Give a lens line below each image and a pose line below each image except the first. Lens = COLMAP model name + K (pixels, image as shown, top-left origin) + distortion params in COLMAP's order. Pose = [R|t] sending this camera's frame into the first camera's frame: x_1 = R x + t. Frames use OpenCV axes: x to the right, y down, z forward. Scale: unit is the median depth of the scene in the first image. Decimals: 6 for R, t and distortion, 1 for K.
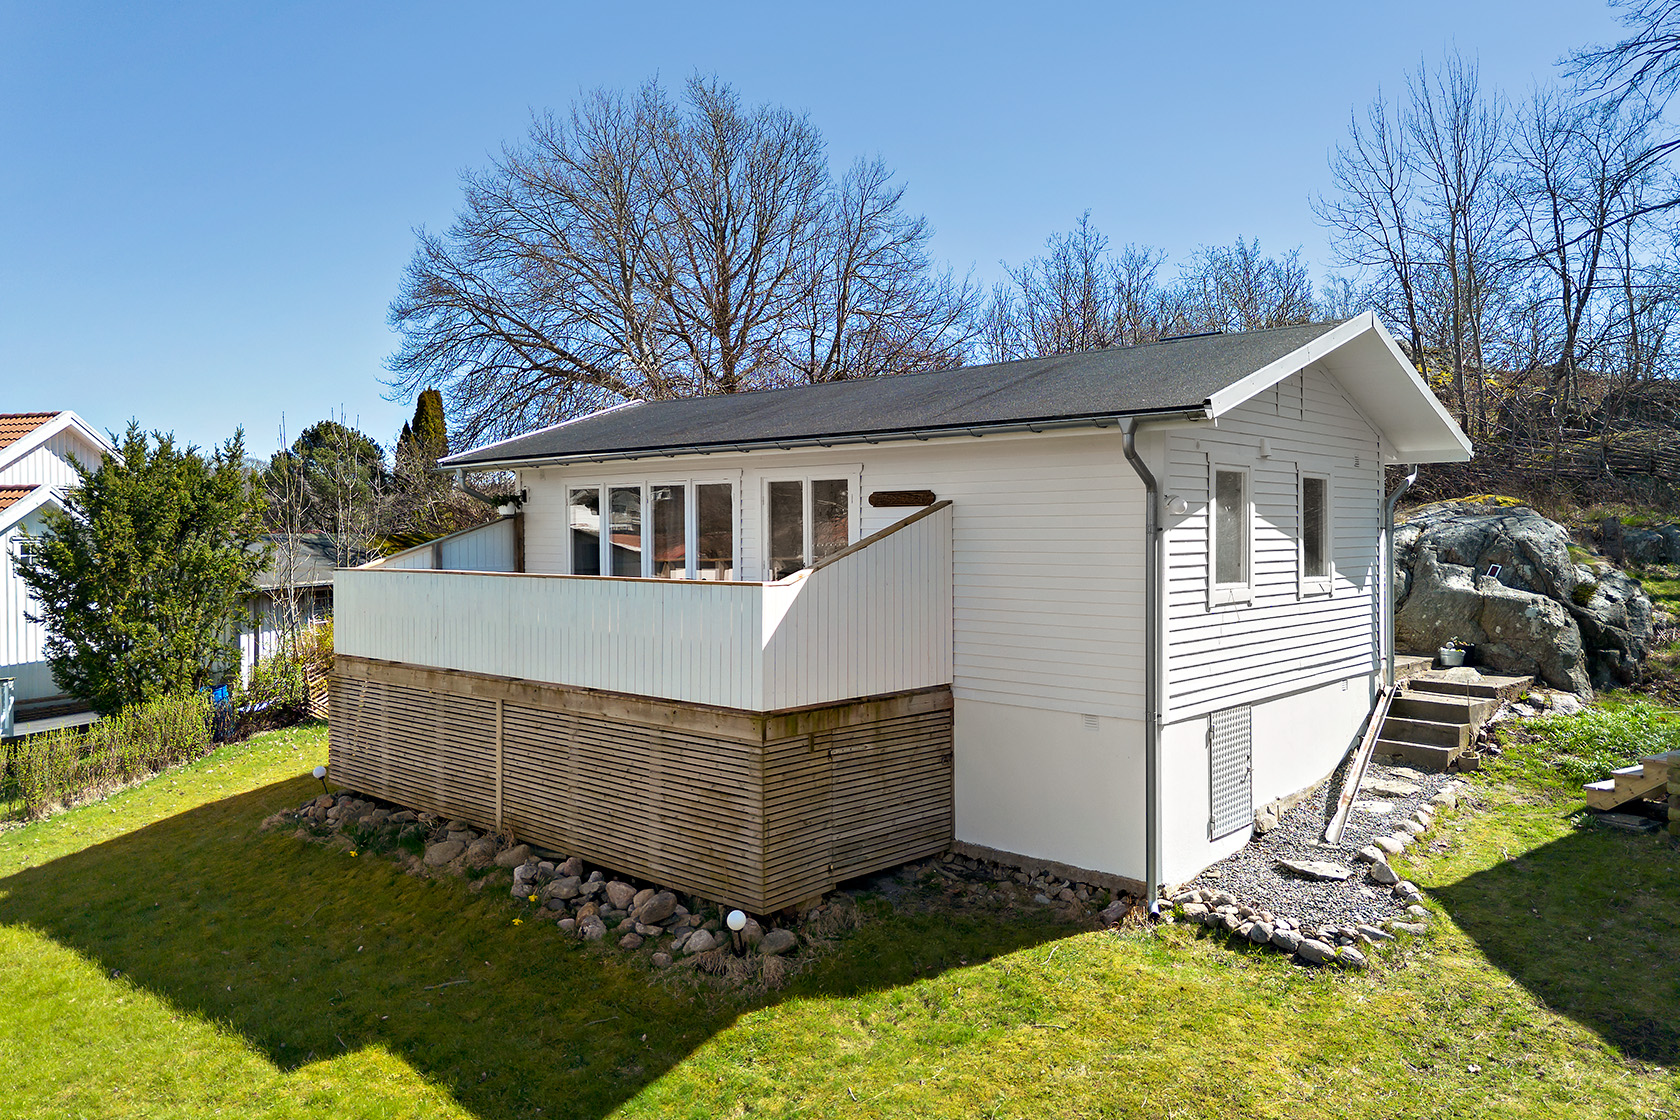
lens RADIAL K [[1191.3, 0, 835.7], [0, 1191.3, 557.2], [0, 0, 1]] dist [0.054794, -0.028372]
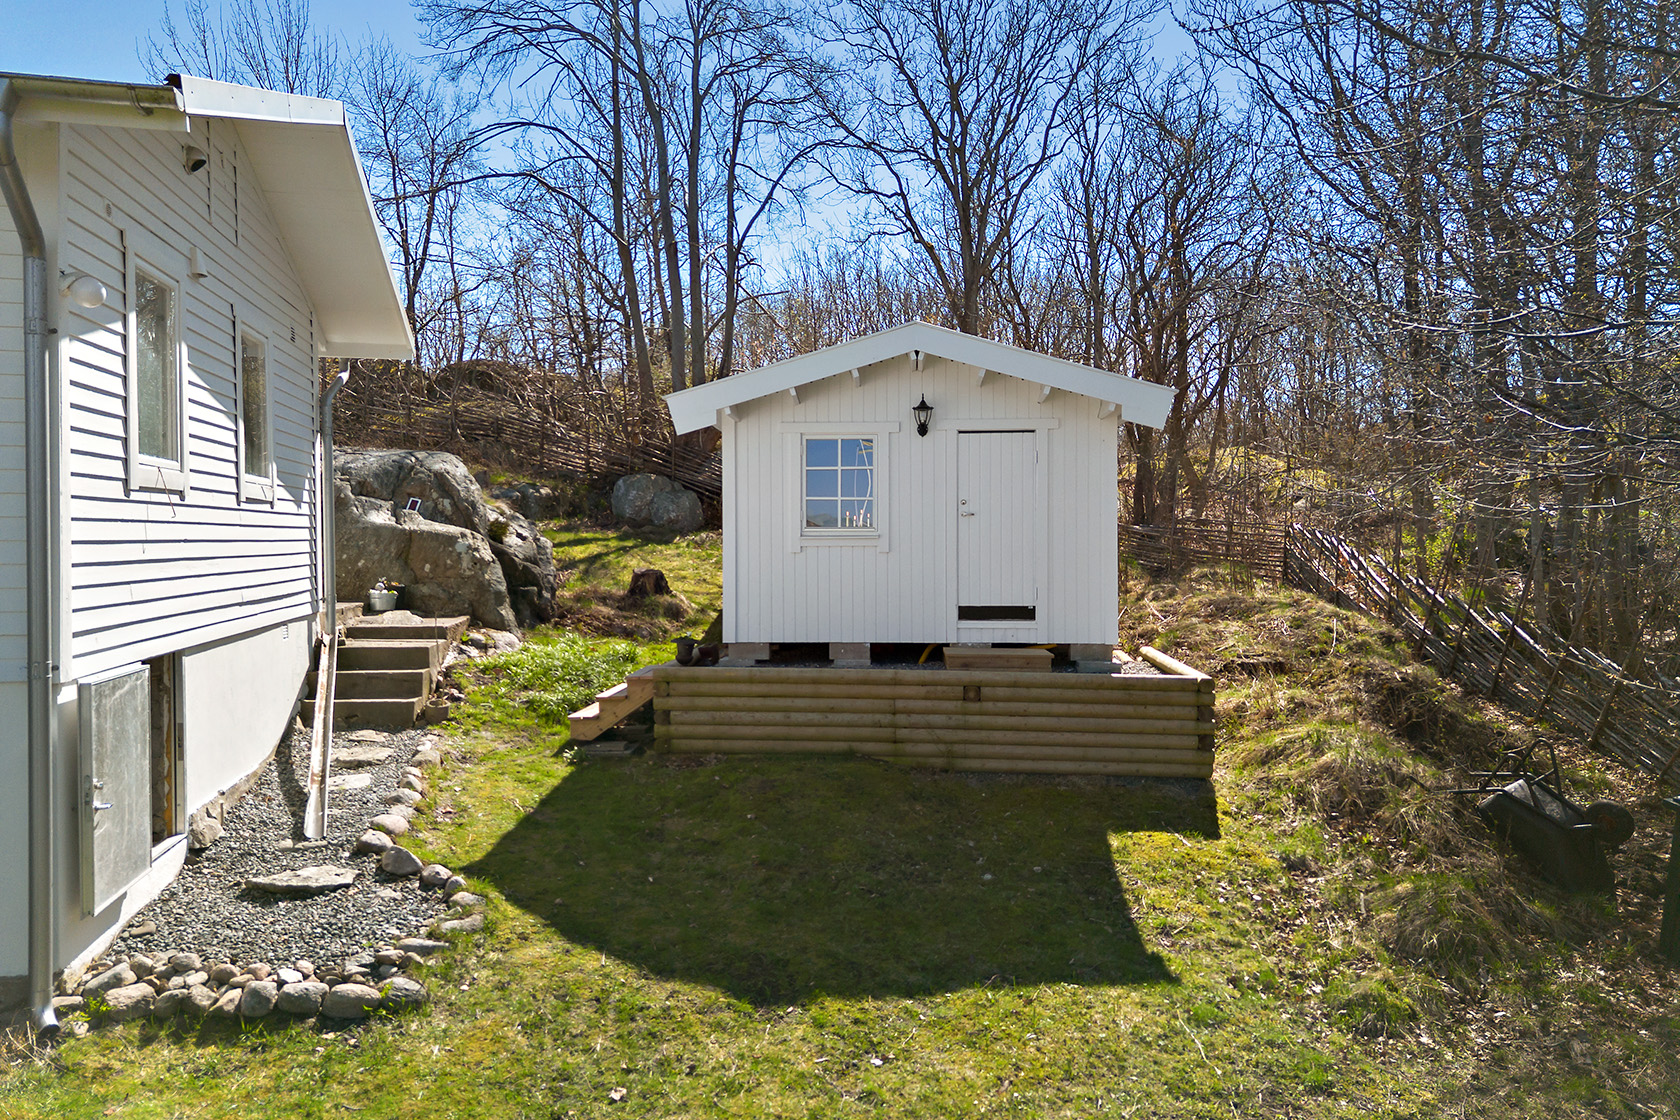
lens RADIAL K [[1191.3, 0, 838.3], [0, 1191.3, 556.6], [0, 0, 1]] dist [0.054794, -0.028372]
pose [[0.585205, -0.006546, 0.810859, 0.026005], [0.015017, 0.999883, -0.002766, 0.082976], [-0.810746, 0.013796, 0.585235, 0.354096]]
